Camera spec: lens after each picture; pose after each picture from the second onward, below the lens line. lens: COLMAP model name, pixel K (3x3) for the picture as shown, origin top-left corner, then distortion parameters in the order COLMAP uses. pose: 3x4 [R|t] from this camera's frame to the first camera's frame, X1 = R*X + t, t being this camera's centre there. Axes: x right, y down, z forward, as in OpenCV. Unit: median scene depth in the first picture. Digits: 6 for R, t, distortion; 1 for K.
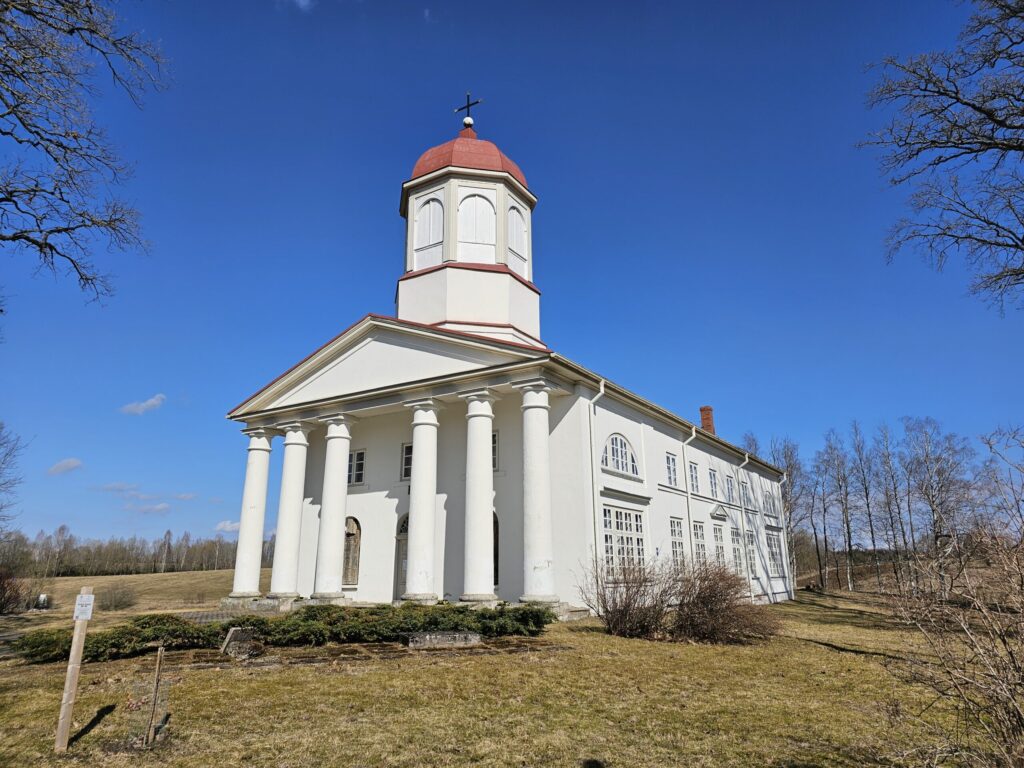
lens RADIAL K [[684.0, 0, 514.0], [0, 684.0, 390.0], [0, 0, 1]] dist [0.087389, -0.082977]
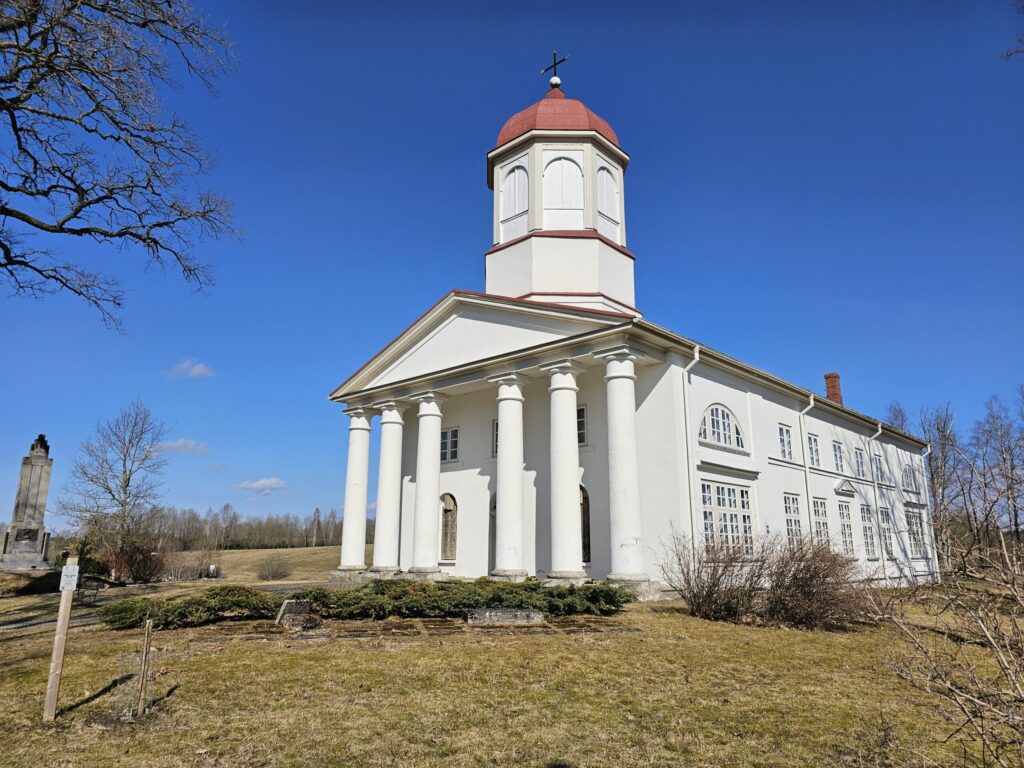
lens RADIAL K [[684.9, 0, 517.8], [0, 684.9, 402.3], [0, 0, 1]] dist [0.087772, -0.090140]
pose [[0.984524, -0.028600, -0.172899, 0.044453], [0.036837, 0.998325, 0.044620, 0.009881], [0.171333, -0.050299, 0.983928, 0.035158]]
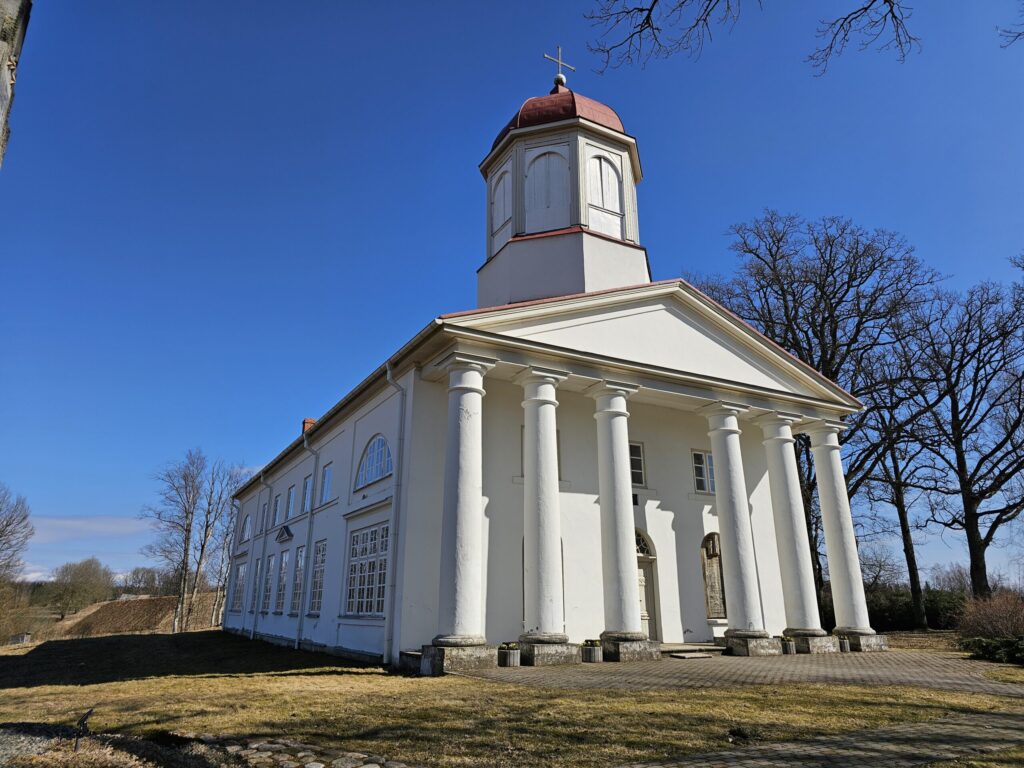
lens RADIAL K [[684.0, 0, 514.0], [0, 684.0, 390.0], [0, 0, 1]] dist [0.087389, -0.082977]
pose [[0.464134, 0.263559, 0.845645, -0.898481], [-0.219625, 0.959136, -0.178389, 0.190613], [-0.858105, -0.102929, 0.503052, 0.704816]]
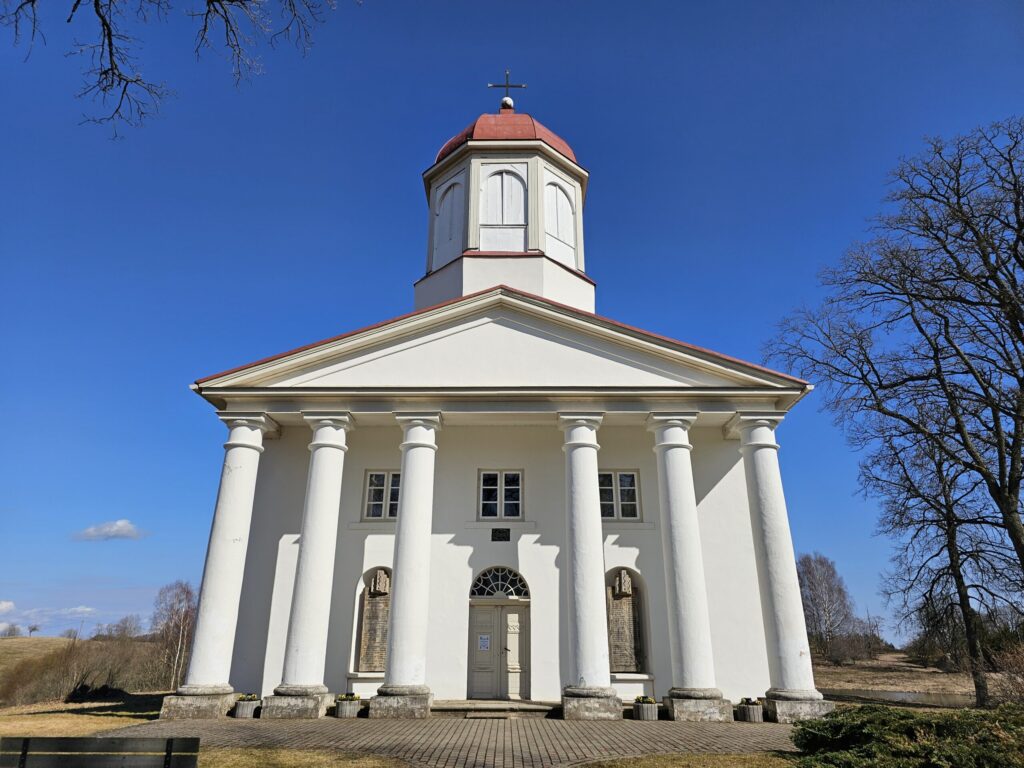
lens RADIAL K [[684.9, 0, 517.8], [0, 684.9, 402.3], [0, 0, 1]] dist [0.087772, -0.090140]
pose [[0.846940, 0.190007, 0.496578, -0.501229], [-0.141476, 0.980830, -0.134003, 0.099362], [-0.512520, 0.043239, 0.857586, 0.353766]]
